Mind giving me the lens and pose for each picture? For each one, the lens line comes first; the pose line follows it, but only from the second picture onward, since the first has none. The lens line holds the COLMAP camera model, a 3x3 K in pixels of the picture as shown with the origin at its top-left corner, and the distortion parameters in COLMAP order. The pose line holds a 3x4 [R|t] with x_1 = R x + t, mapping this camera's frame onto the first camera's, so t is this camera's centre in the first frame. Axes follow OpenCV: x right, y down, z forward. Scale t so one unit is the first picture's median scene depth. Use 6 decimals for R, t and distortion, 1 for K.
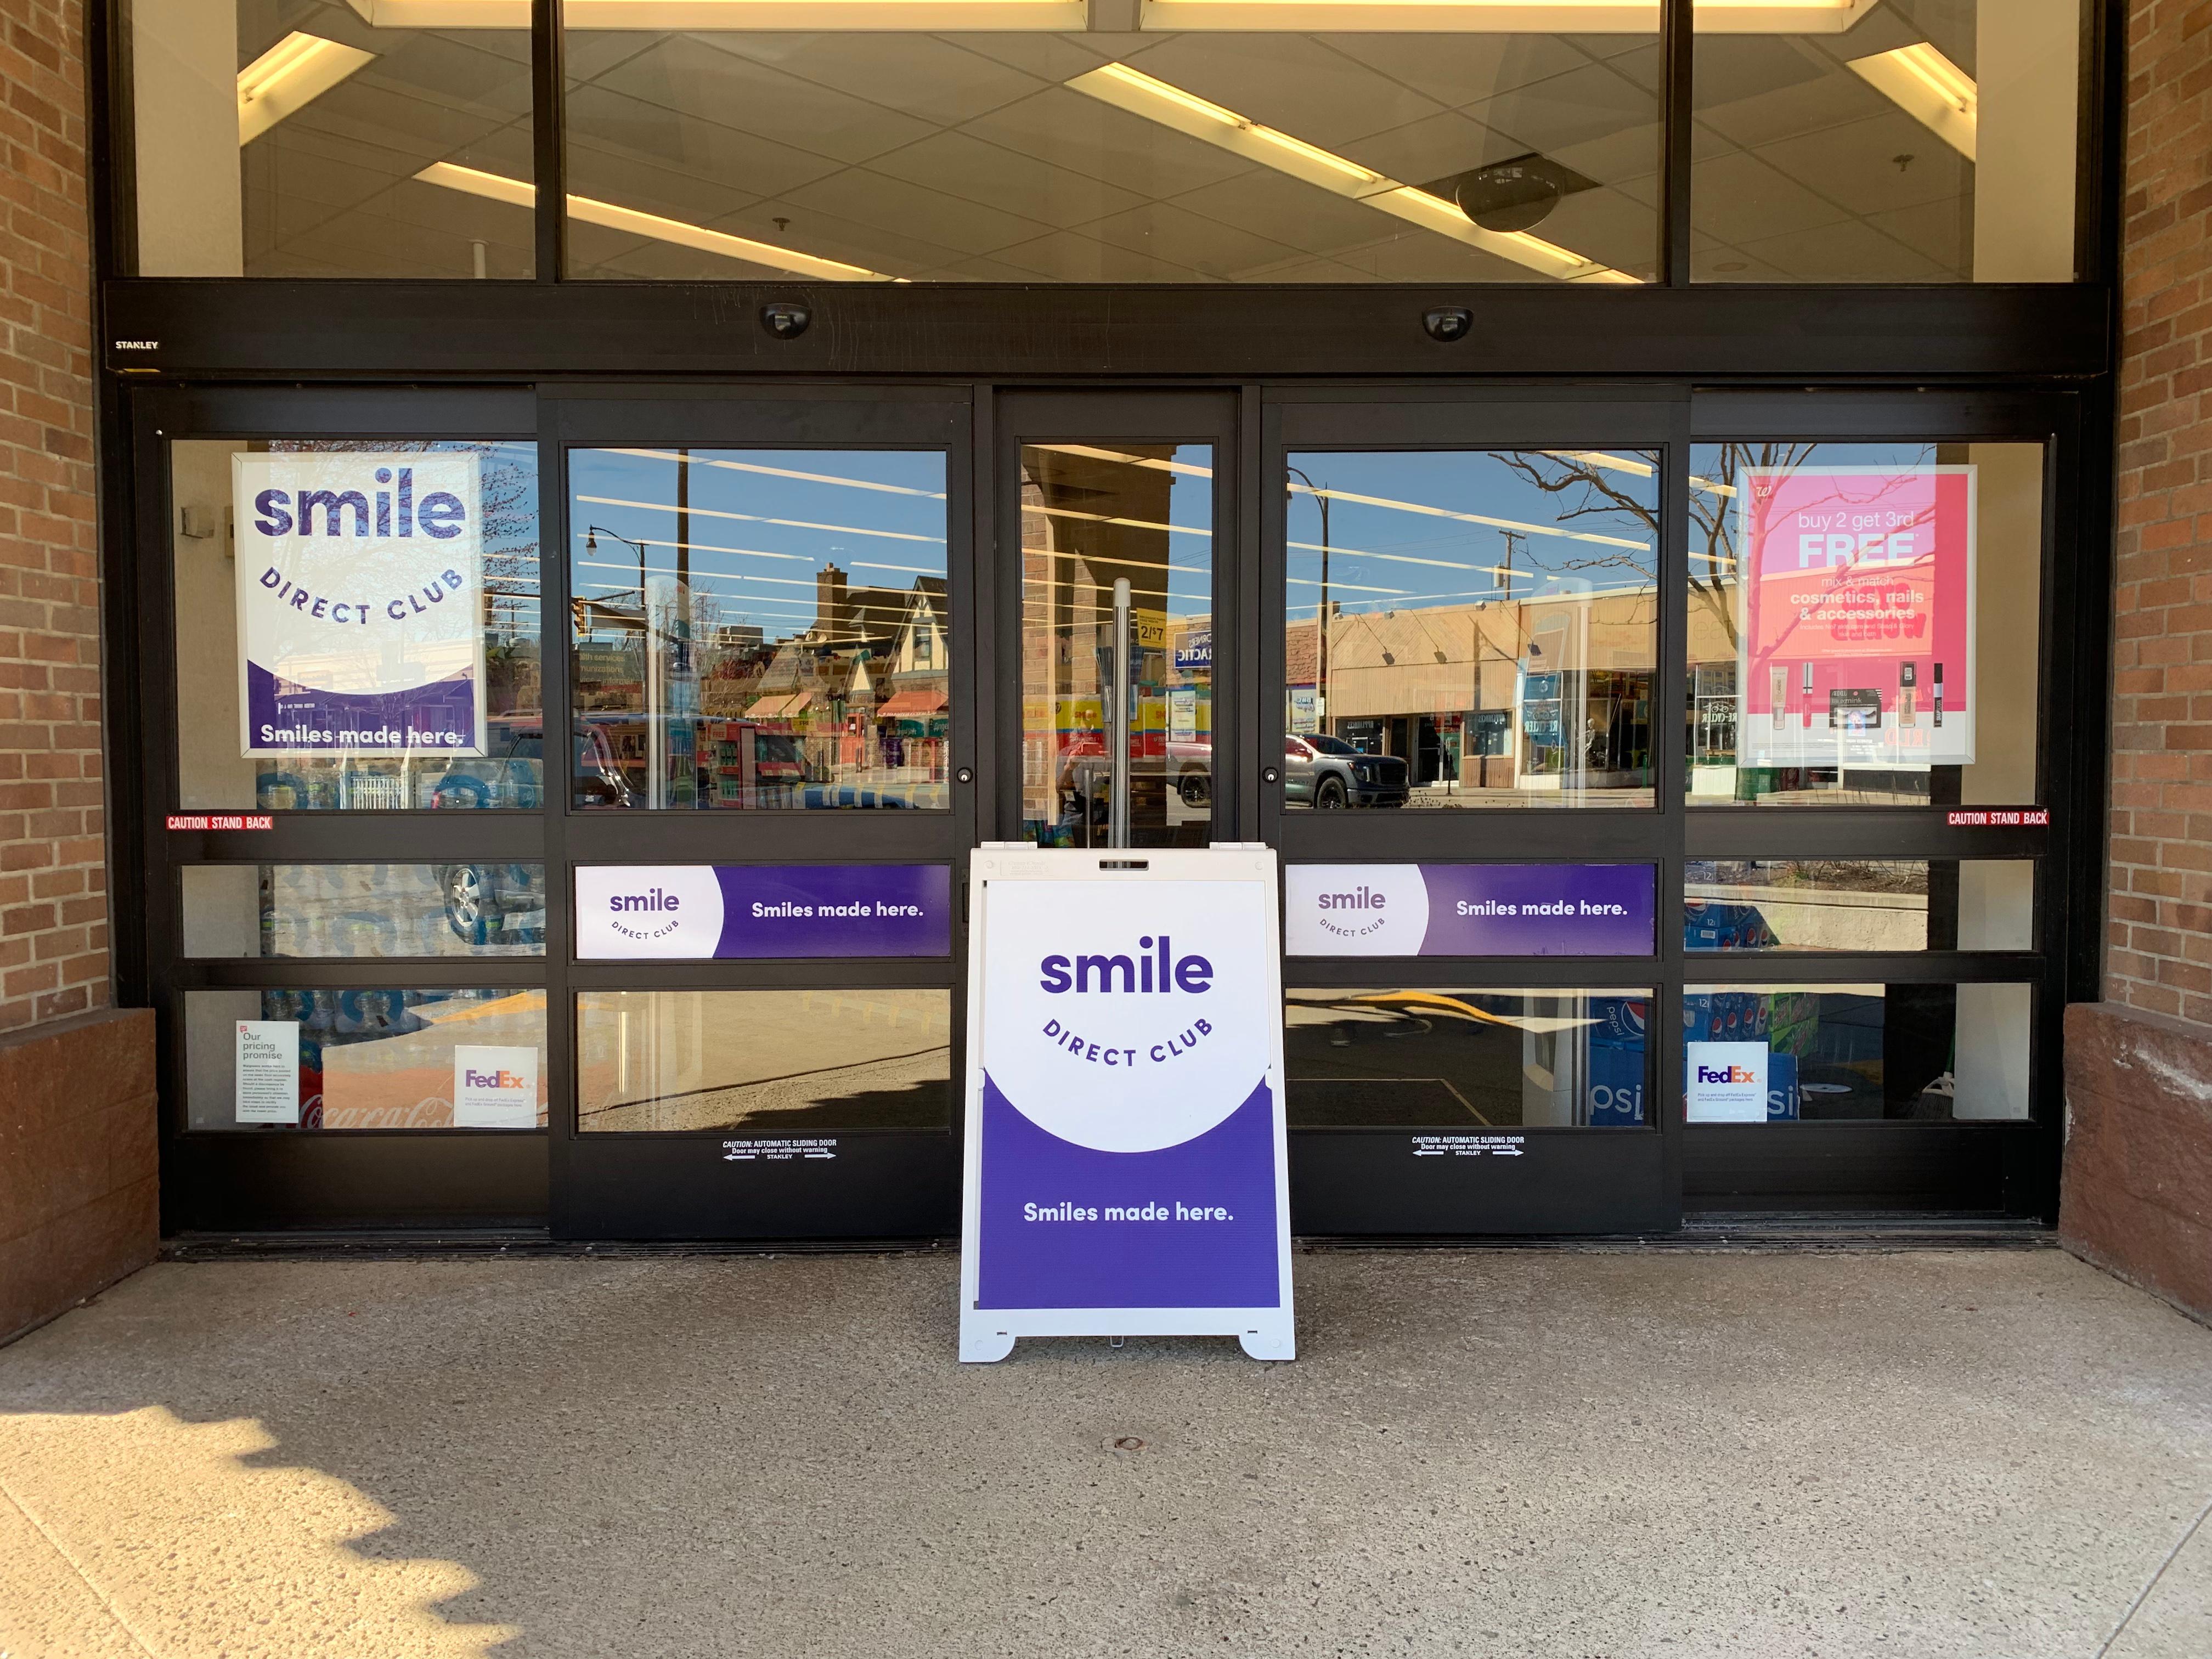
lens RADIAL K [[1653.2, 0, 1109.4], [0, 1653.2, 830.0], [0, 0, 1]] dist [-0.003789, 0.004220]
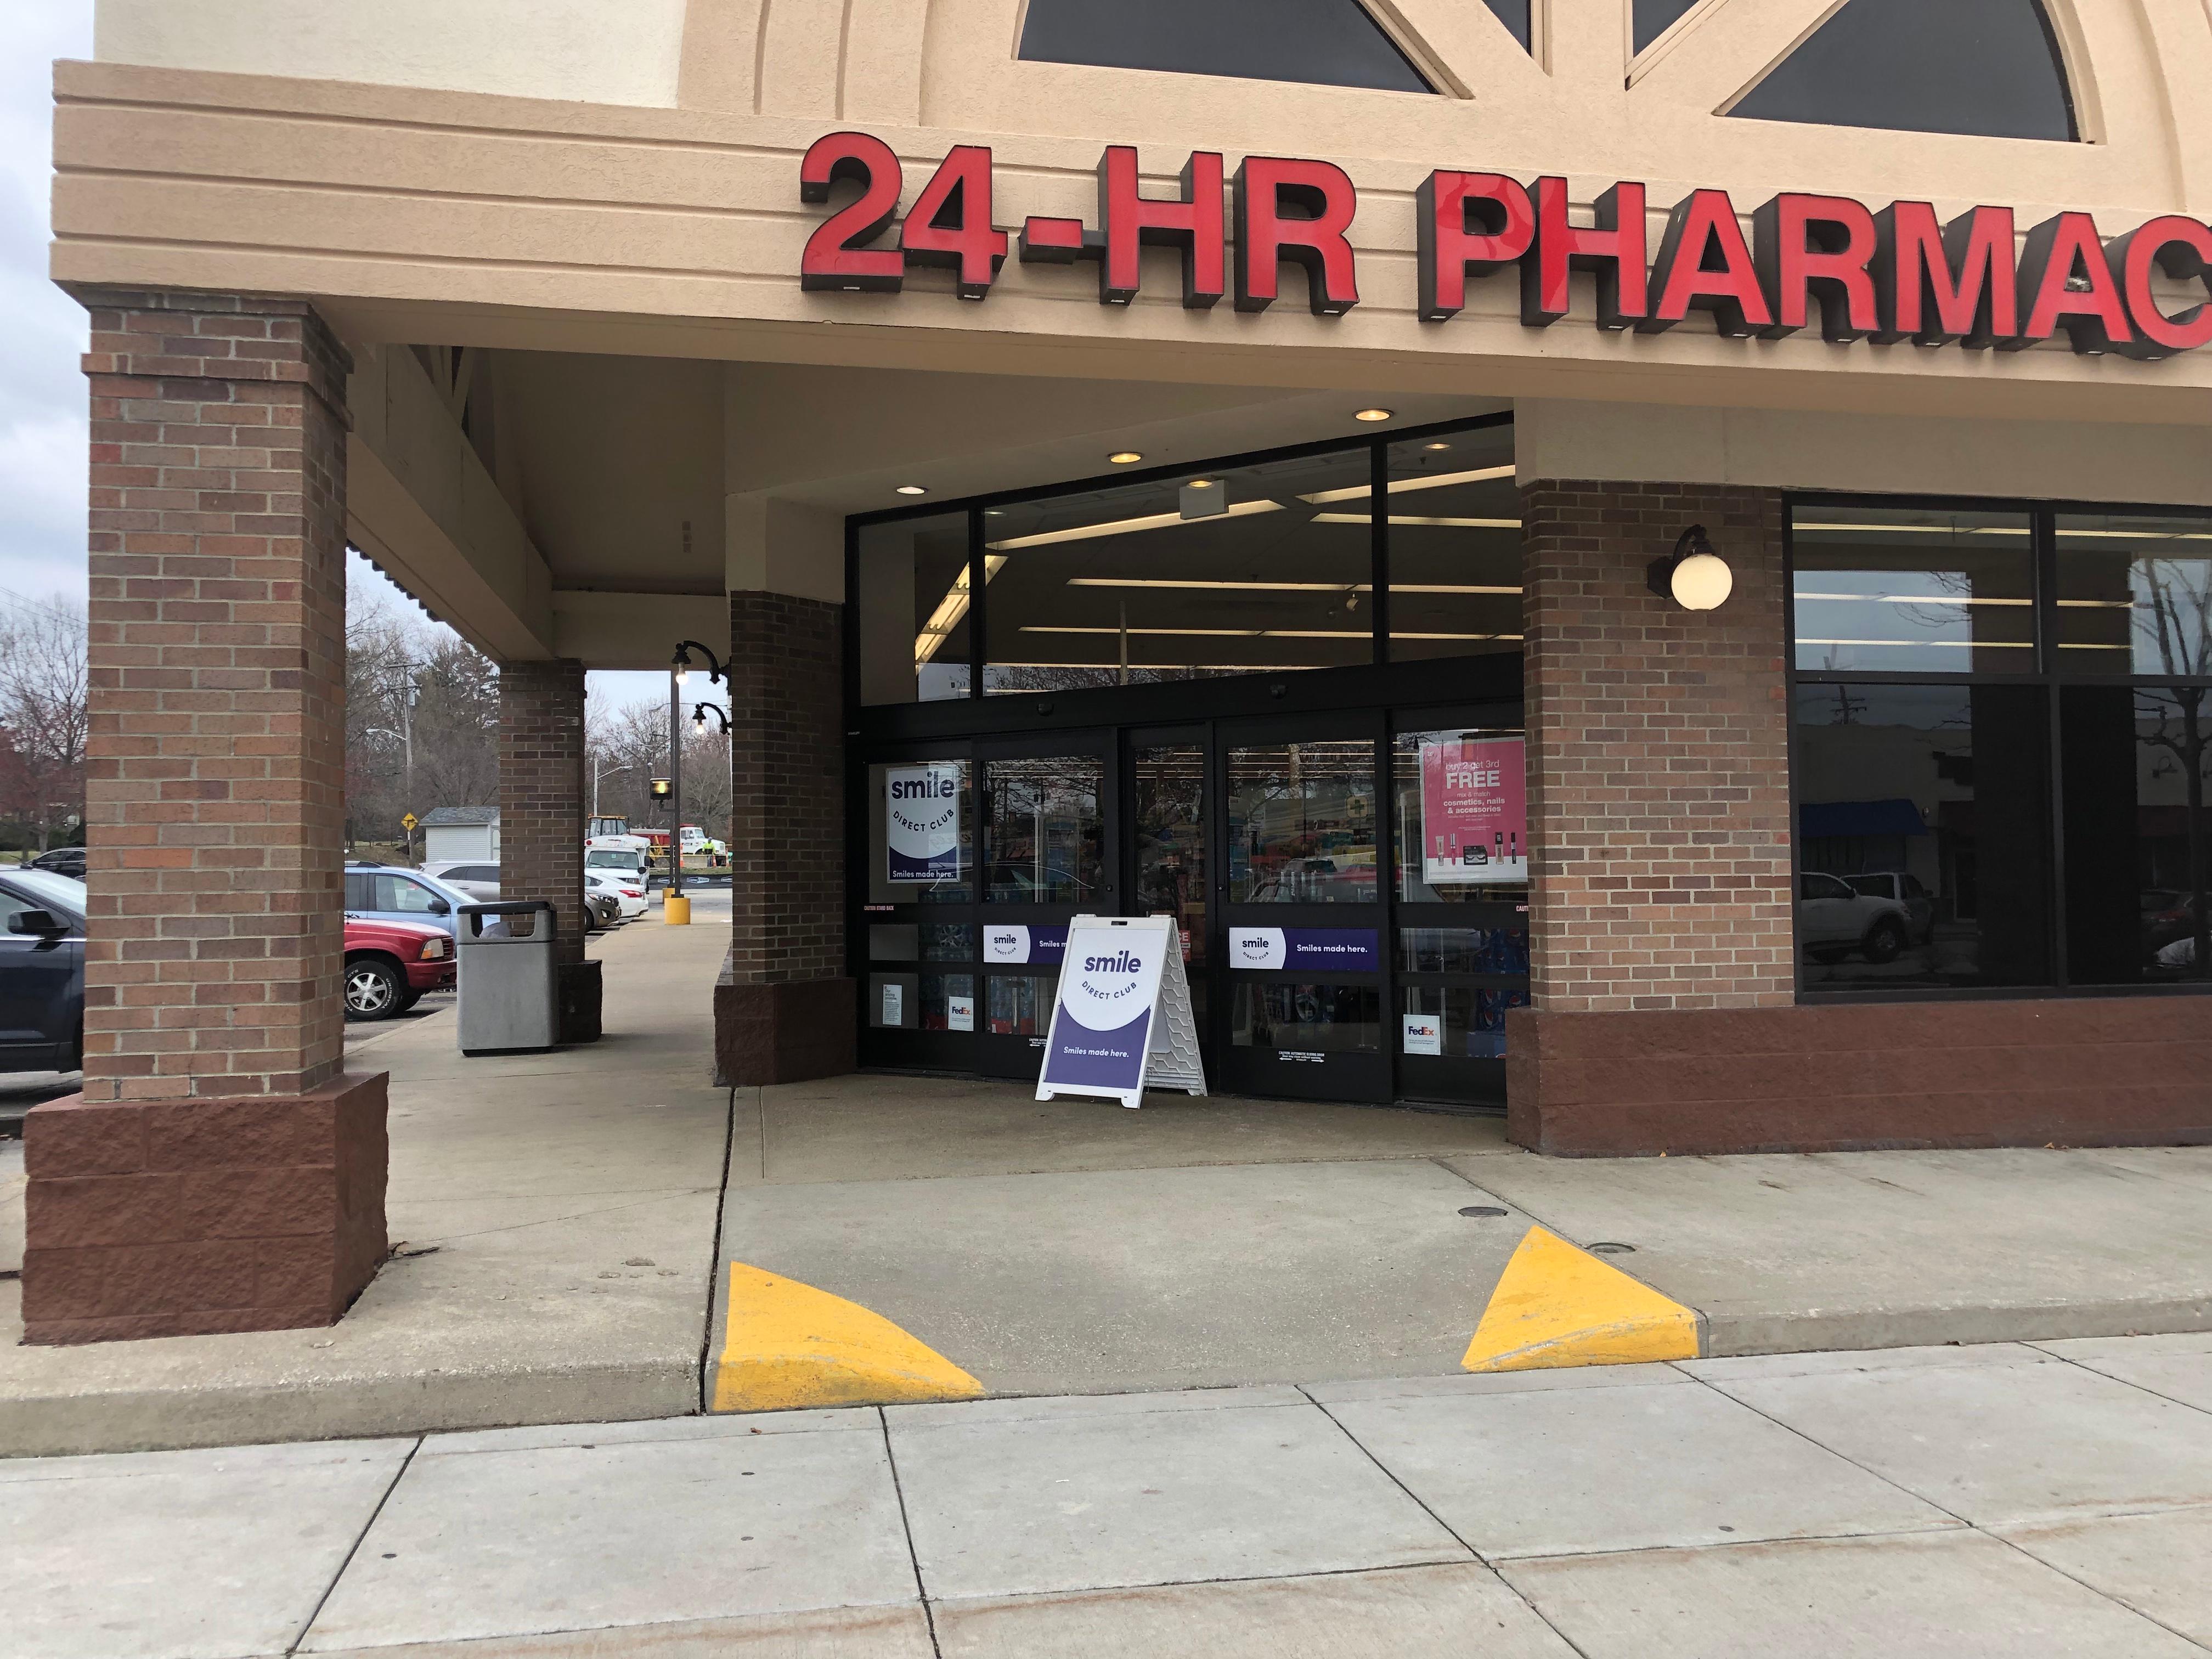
lens RADIAL K [[1801.2, 0, 1097.5], [0, 1801.2, 831.0], [0, 0, 1]] dist [-0.037298, -0.004137]
pose [[0.817538, -0.023033, -0.575414, 1.398132], [-0.020528, 0.997399, -0.069090, 0.063888], [0.575509, 0.068296, 0.814939, -1.142425]]
